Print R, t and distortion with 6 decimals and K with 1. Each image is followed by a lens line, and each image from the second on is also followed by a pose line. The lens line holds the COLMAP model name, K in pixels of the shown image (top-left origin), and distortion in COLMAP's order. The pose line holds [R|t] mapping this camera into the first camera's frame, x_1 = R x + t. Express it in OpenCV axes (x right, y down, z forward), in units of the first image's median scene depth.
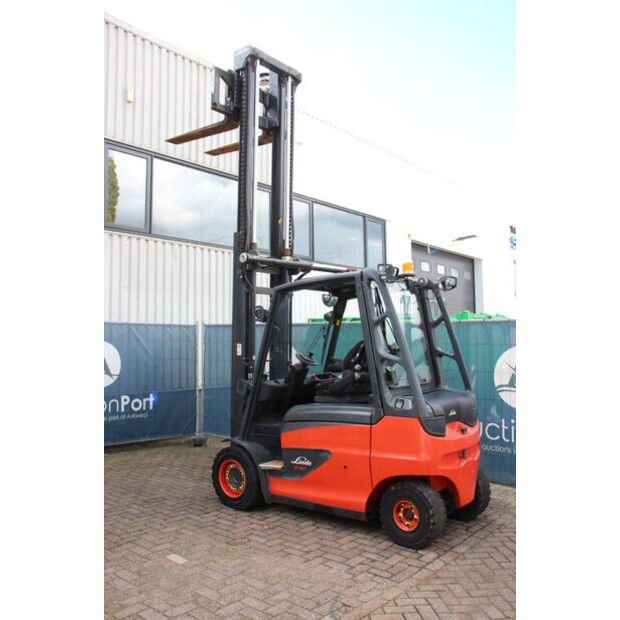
lens RADIAL K [[574.9, 0, 310.0], [0, 574.9, 310.0], [0, 0, 1]] dist [-0.091501, 0.011375]
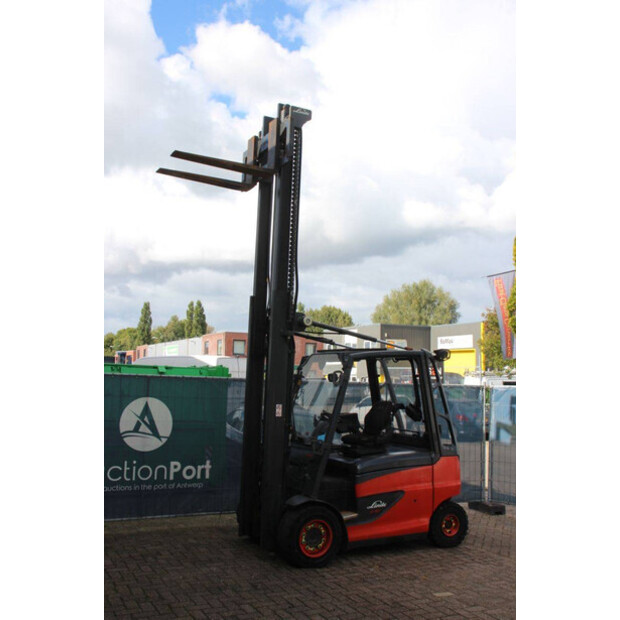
lens RADIAL K [[661.2, 0, 311.1], [0, 661.2, 321.5], [0, 0, 1]] dist [-0.028904, -0.012441]
pose [[0.398852, 0.090914, 0.912497, -1.123529], [-0.071017, 0.995147, -0.068108, -0.009550], [-0.914261, -0.037638, 0.403373, 0.485966]]
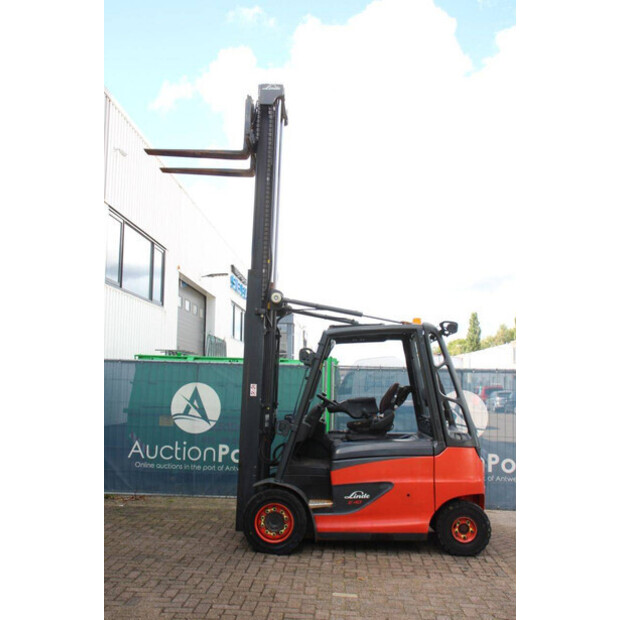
lens RADIAL K [[670.9, 0, 310.0], [0, 670.9, 310.0], [0, 0, 1]] dist [-0.019743, -0.008484]
pose [[0.795834, 0.084009, 0.599658, -0.722741], [-0.051729, 0.996141, -0.070902, 0.008917], [-0.603301, 0.025407, 0.797109, 0.031905]]
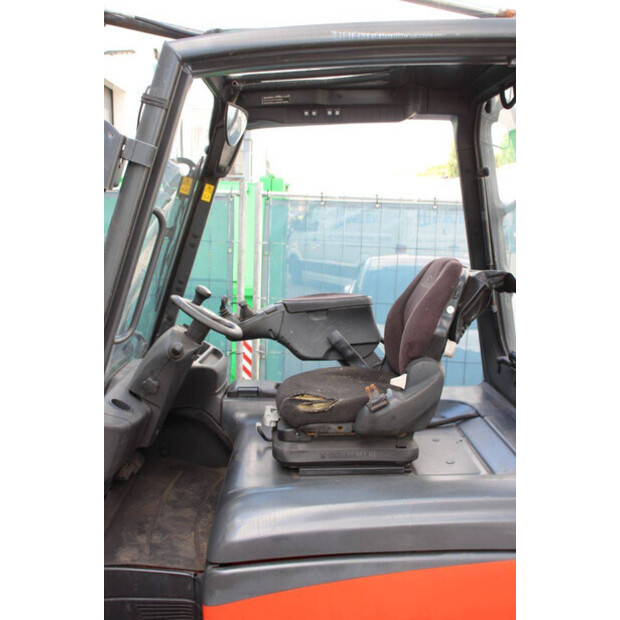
lens RADIAL K [[670.9, 0, 310.0], [0, 670.9, 310.0], [0, 0, 1]] dist [-0.019743, -0.008484]
pose [[0.771754, -0.072797, 0.631741, -0.173732], [-0.057660, 0.981323, 0.183520, 0.012792], [-0.633302, -0.178058, 0.753143, 0.646515]]
